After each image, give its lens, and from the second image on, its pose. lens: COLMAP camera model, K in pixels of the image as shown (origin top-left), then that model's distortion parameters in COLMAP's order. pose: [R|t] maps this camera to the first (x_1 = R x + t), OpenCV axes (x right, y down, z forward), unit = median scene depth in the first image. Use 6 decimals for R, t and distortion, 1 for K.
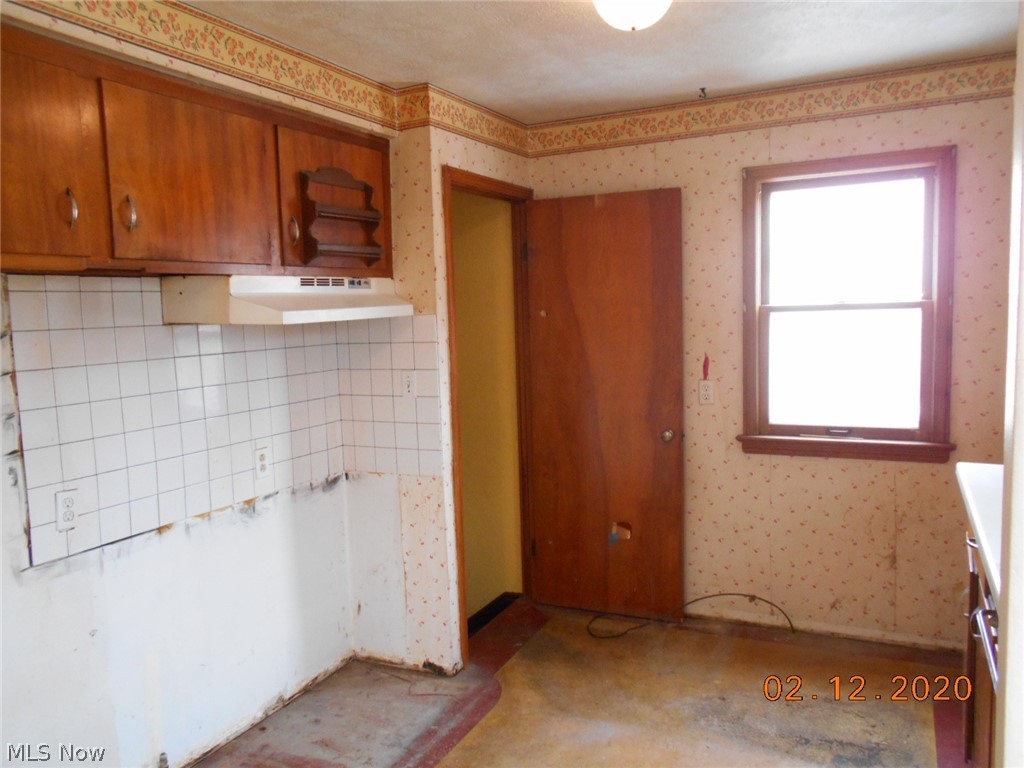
lens RADIAL K [[803.8, 0, 512.0], [0, 803.8, 384.0], [0, 0, 1]] dist [-0.045255, 0.092961]
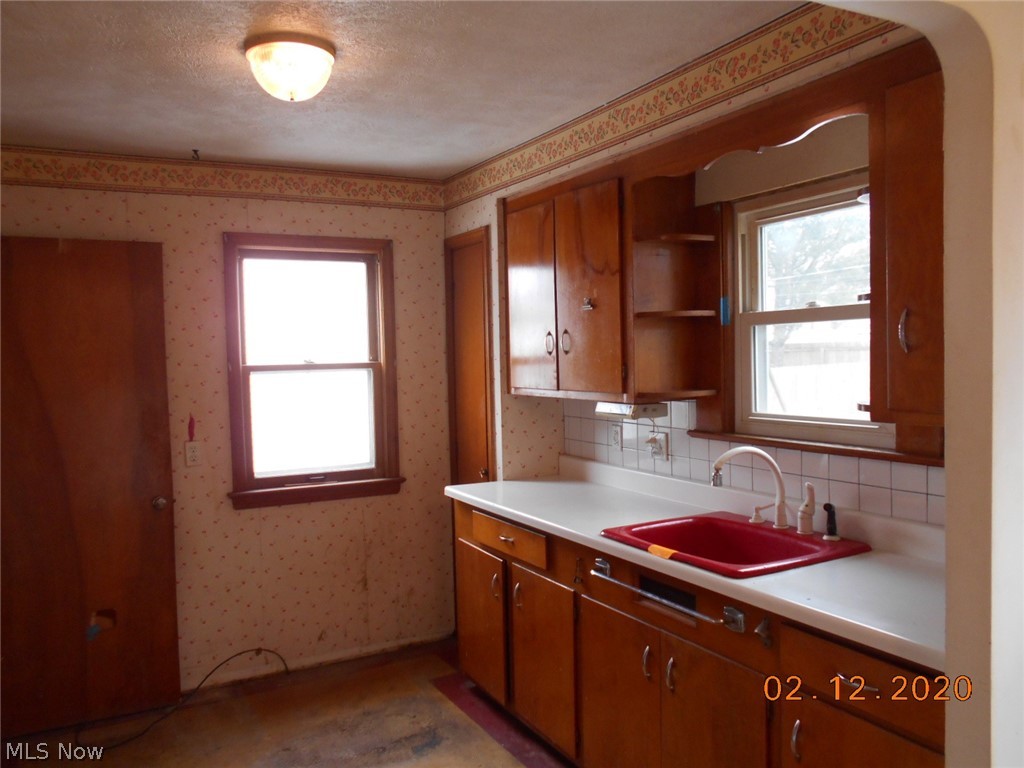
lens RADIAL K [[784.4, 0, 512.0], [0, 784.4, 384.0], [0, 0, 1]] dist [-0.035896, 0.003181]
pose [[0.581791, -0.009524, 0.813282, -0.316170], [0.082959, 0.995411, -0.047689, 0.003634], [-0.809096, 0.095214, 0.579912, 0.134642]]
